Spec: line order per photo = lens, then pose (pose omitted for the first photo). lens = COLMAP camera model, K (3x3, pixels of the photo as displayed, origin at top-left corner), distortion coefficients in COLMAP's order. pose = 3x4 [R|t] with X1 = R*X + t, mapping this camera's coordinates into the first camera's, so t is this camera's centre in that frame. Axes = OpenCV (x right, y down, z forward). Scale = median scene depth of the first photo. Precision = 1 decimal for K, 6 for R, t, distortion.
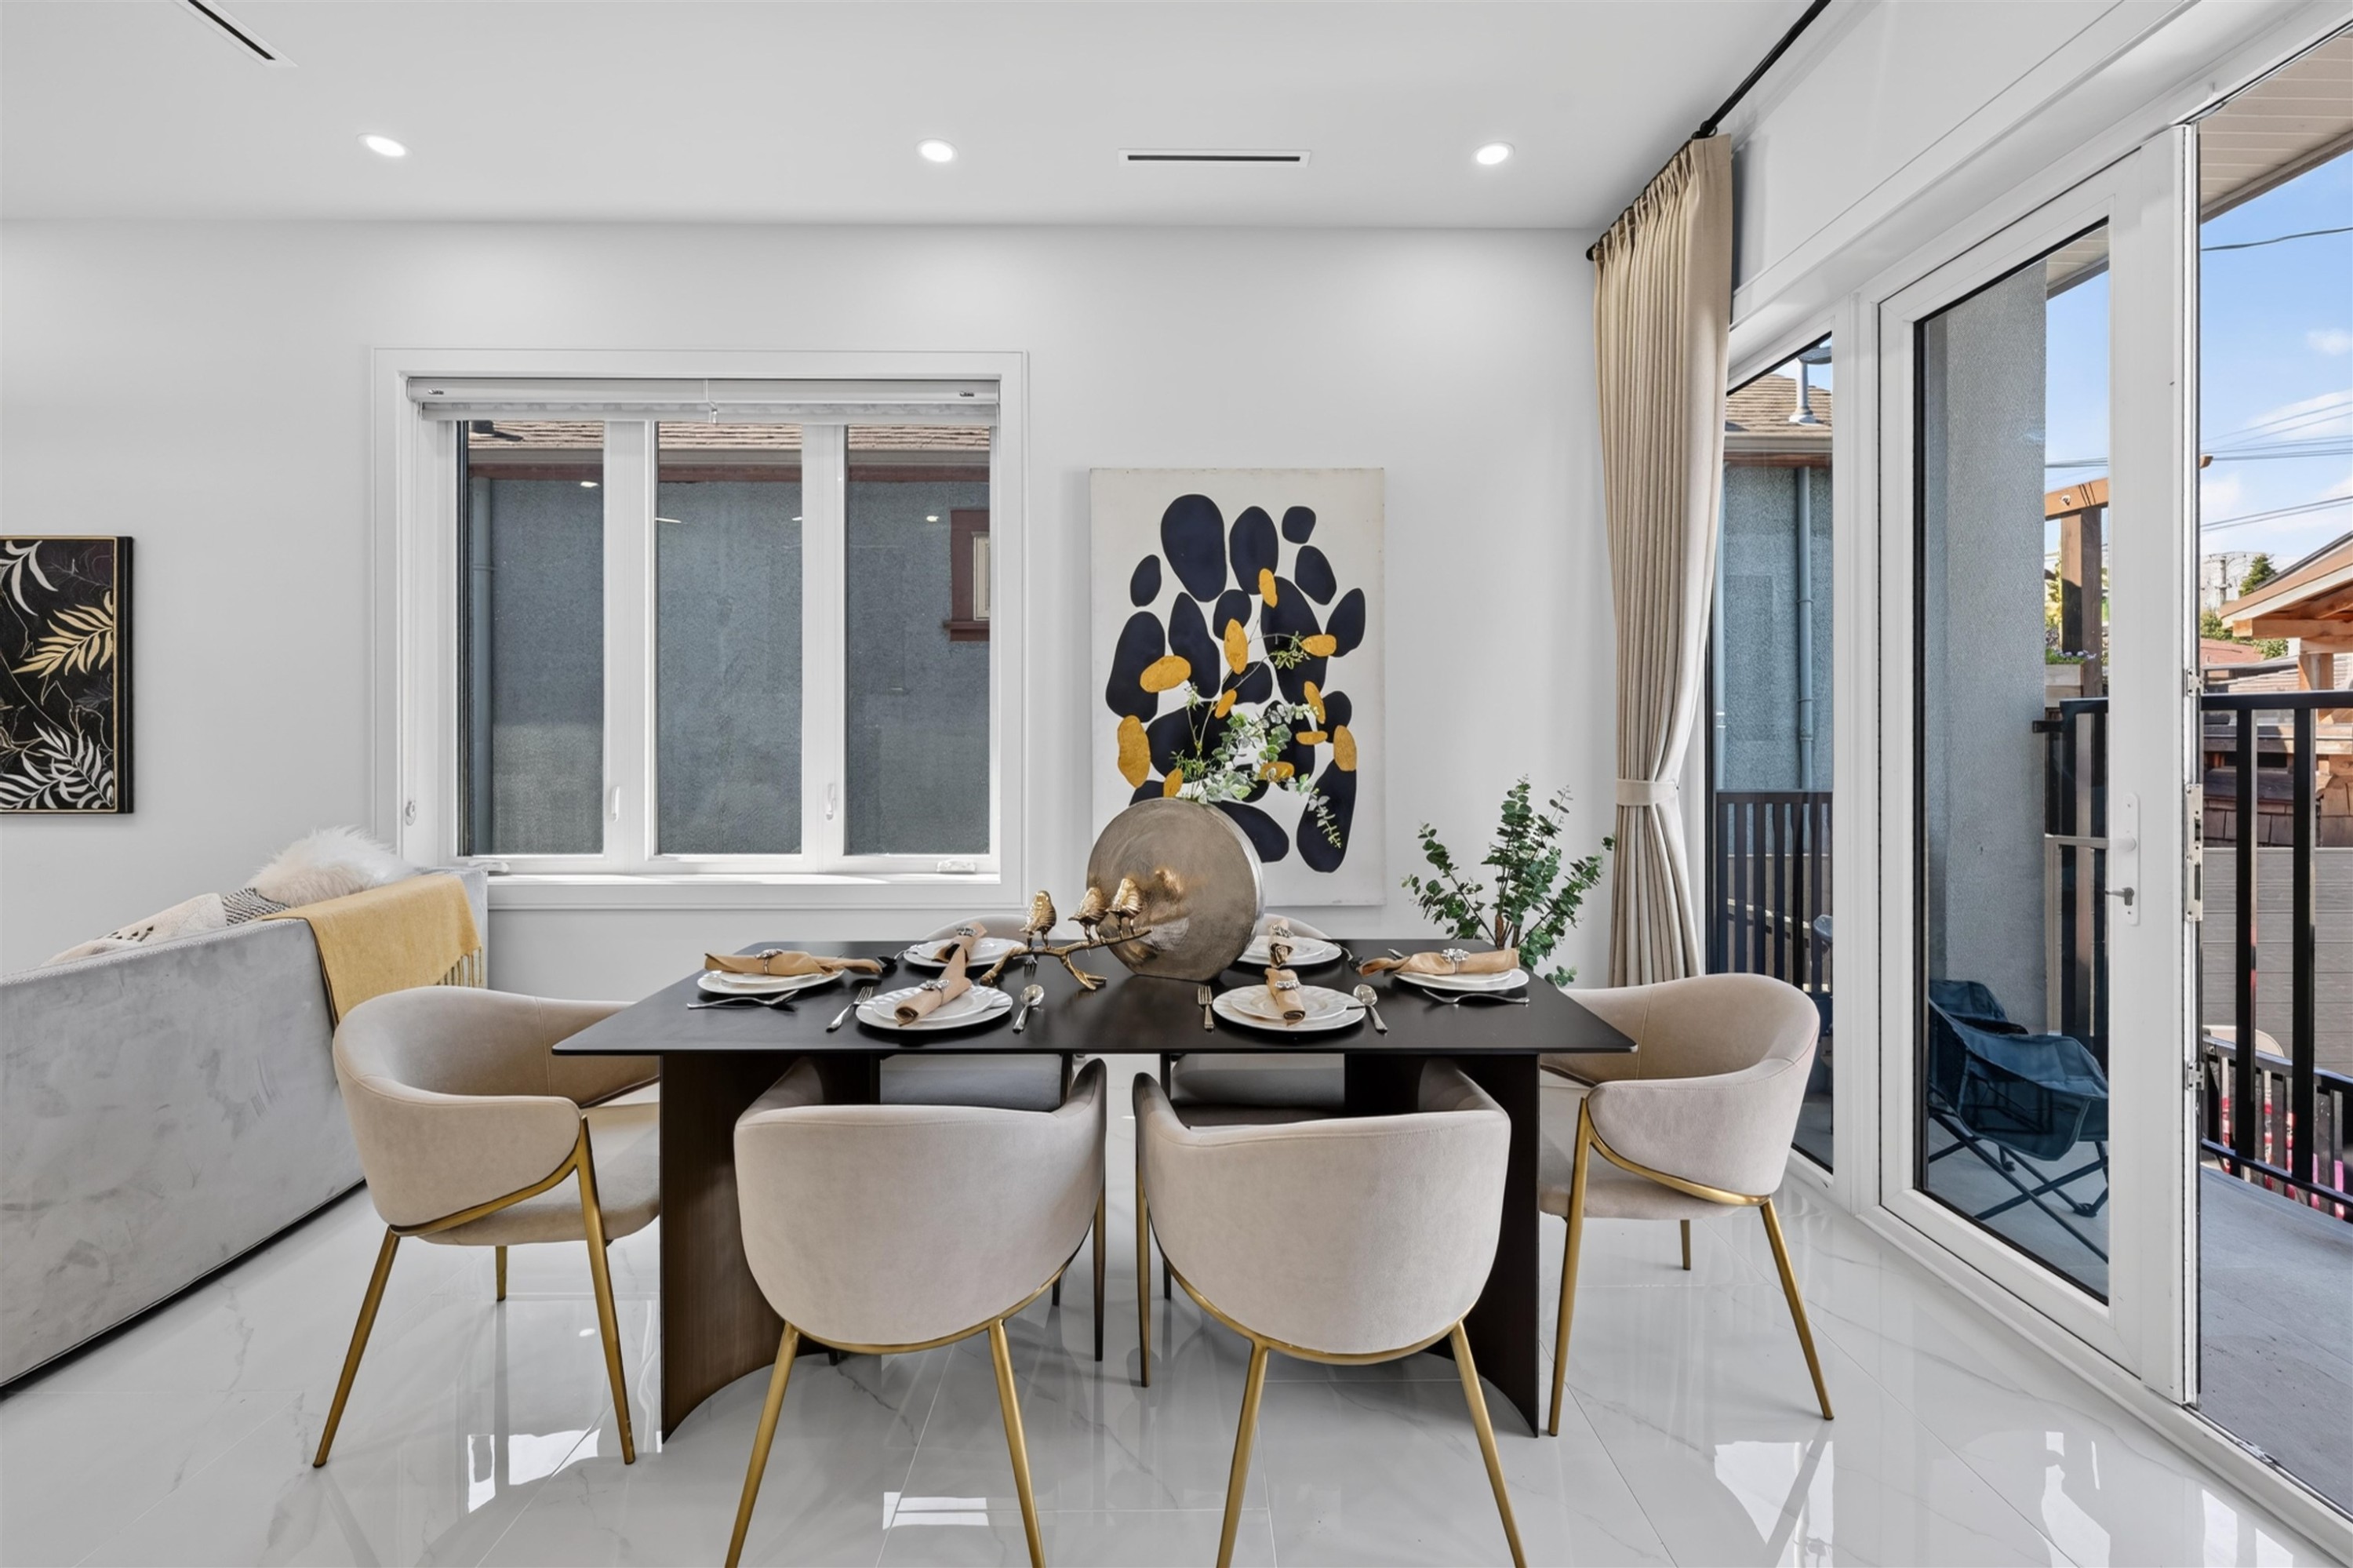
lens RADIAL K [[939.3, 0, 1246.5], [0, 939.3, 730.6], [0, 0, 1]] dist [-0.006220, -0.000918]
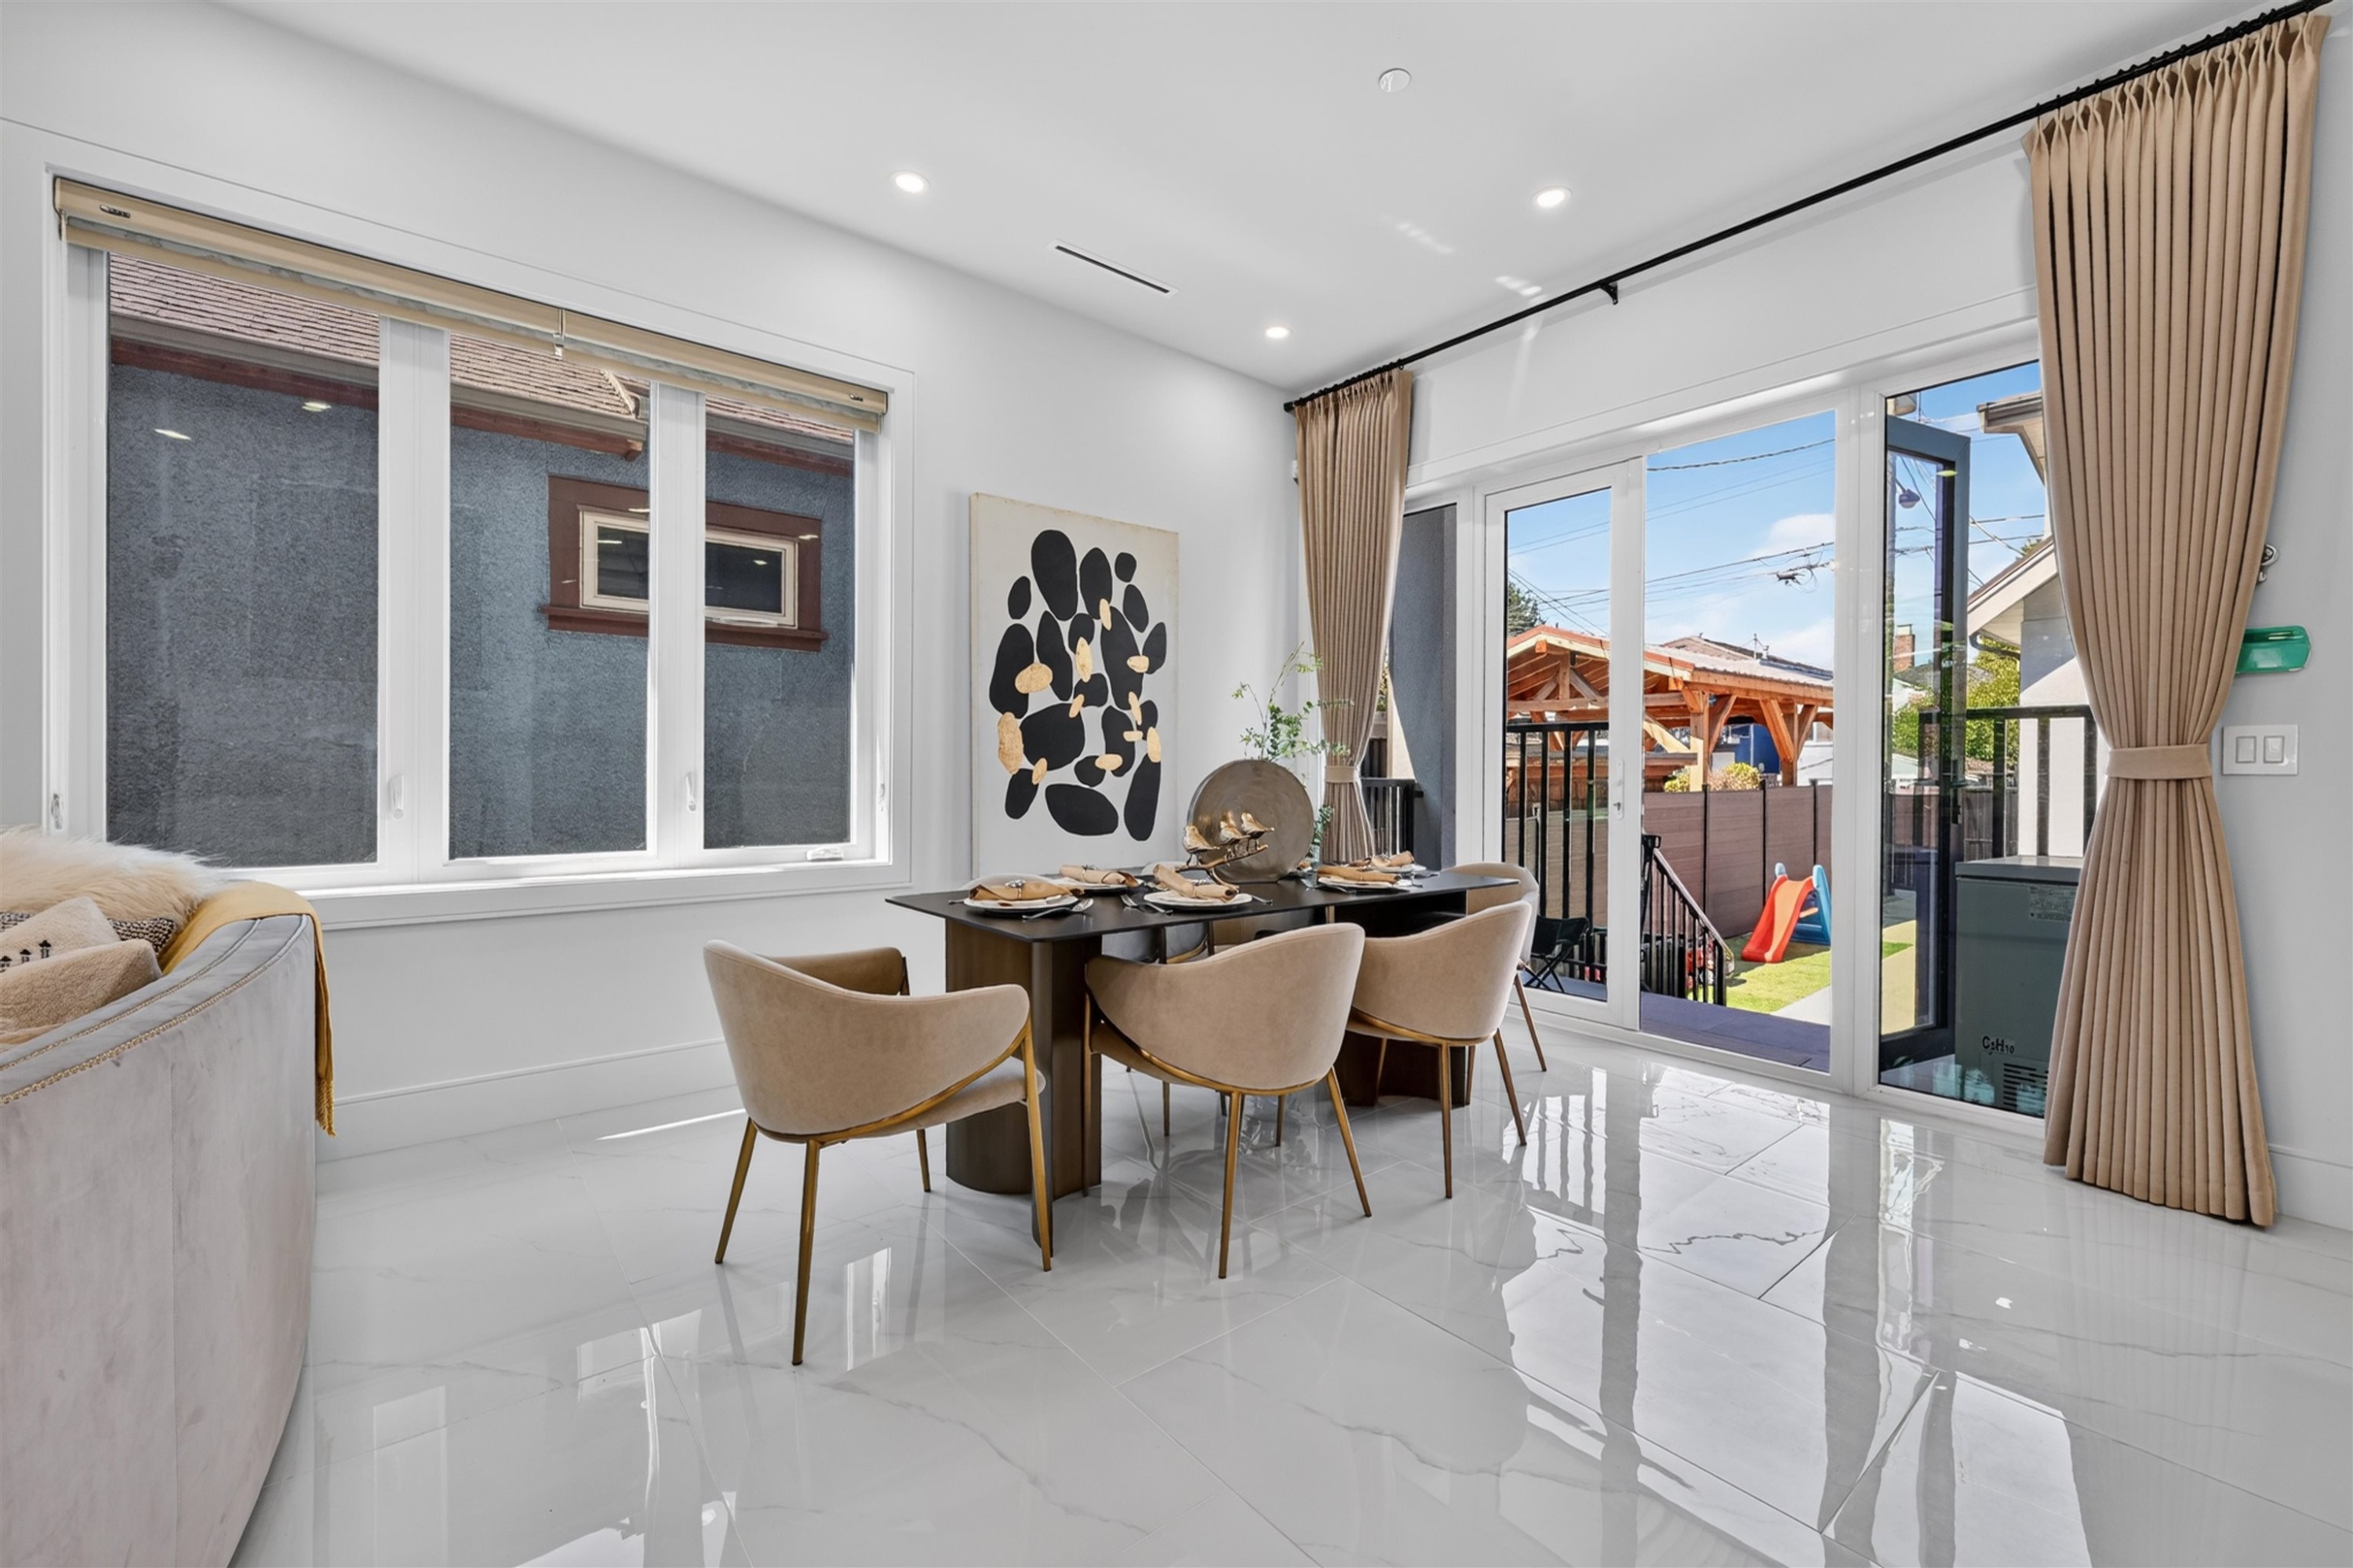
lens RADIAL K [[939.3, 0, 1217.1], [0, 939.3, 777.4], [0, 0, 1]] dist [-0.006220, -0.000918]
pose [[0.782456, -0.002178, 0.622702, -0.637618], [-0.001898, 0.999981, 0.005883, 0.056435], [-0.622703, -0.005785, 0.782437, -0.068143]]
